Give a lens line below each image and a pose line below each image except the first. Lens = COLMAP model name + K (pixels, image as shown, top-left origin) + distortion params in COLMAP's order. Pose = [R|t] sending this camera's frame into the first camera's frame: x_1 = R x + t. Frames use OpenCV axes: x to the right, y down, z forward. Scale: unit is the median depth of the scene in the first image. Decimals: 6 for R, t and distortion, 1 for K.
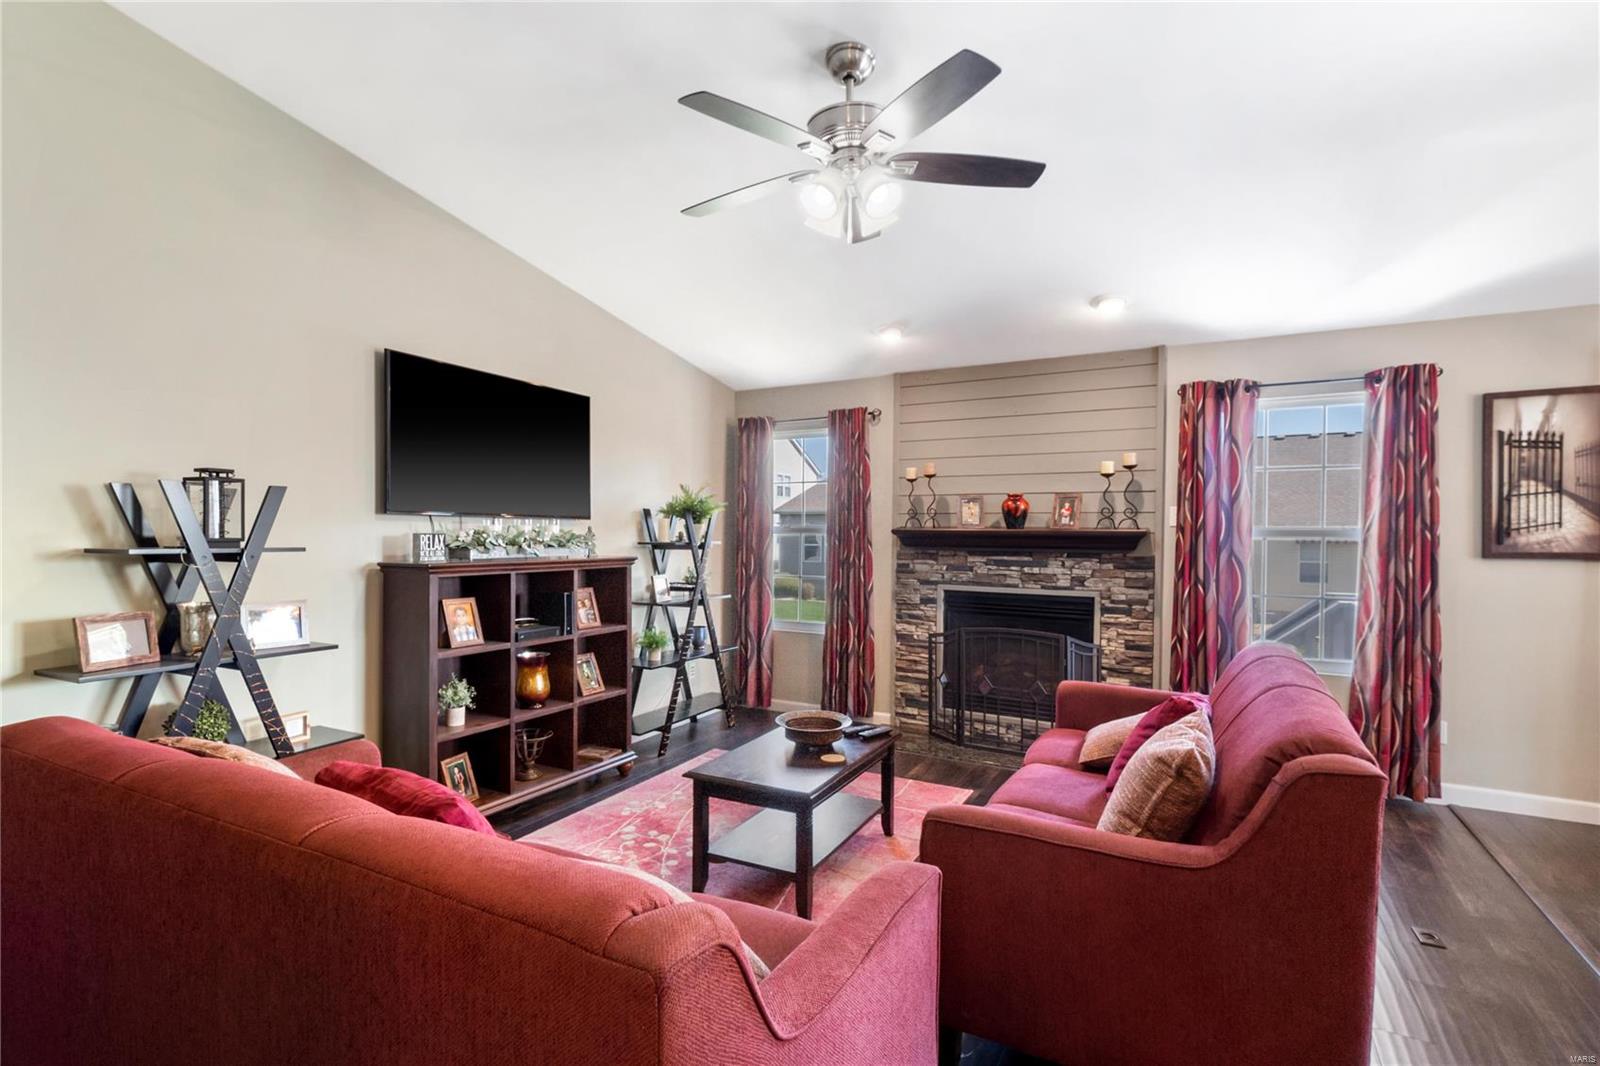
lens RADIAL K [[767.9, 0, 796.1], [0, 767.9, 543.8], [0, 0, 1]] dist [0.021673, -0.004888]
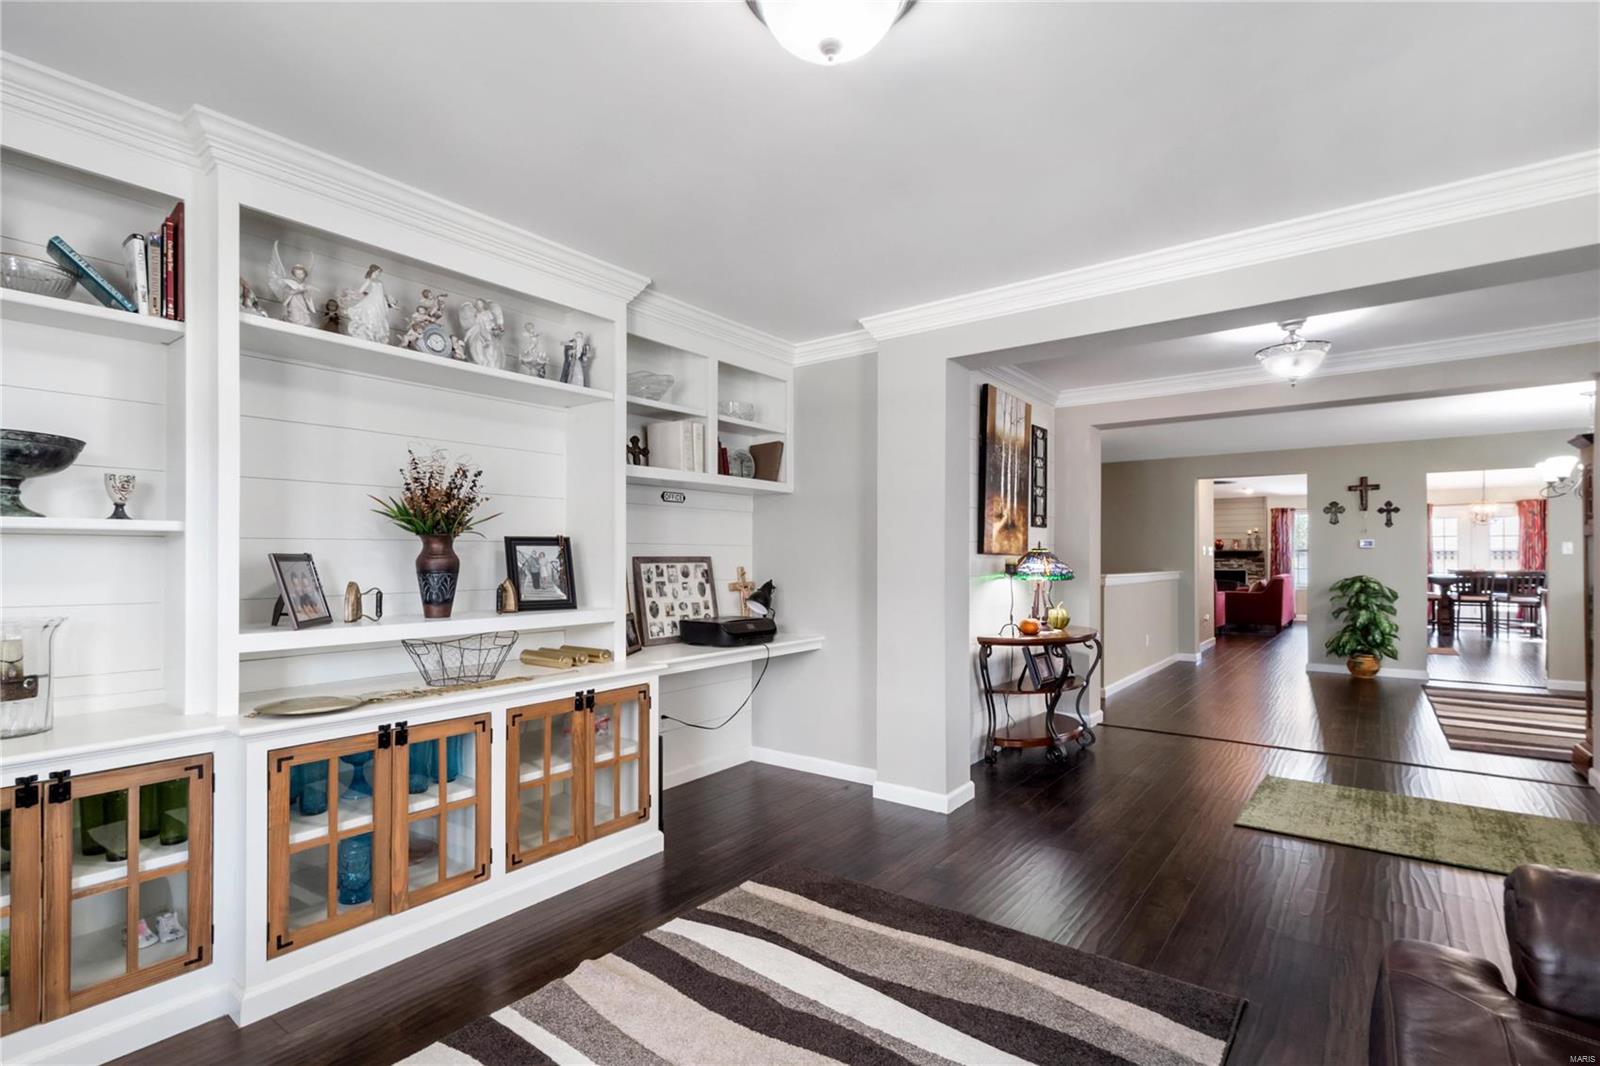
lens RADIAL K [[767.9, 0, 820.3], [0, 767.9, 555.0], [0, 0, 1]] dist [0.021673, -0.004888]
pose [[0.990636, -0.010491, -0.136128, -1.063052], [0.008716, 0.999869, -0.013630, 0.034712], [0.136254, 0.012315, 0.990597, -2.779685]]
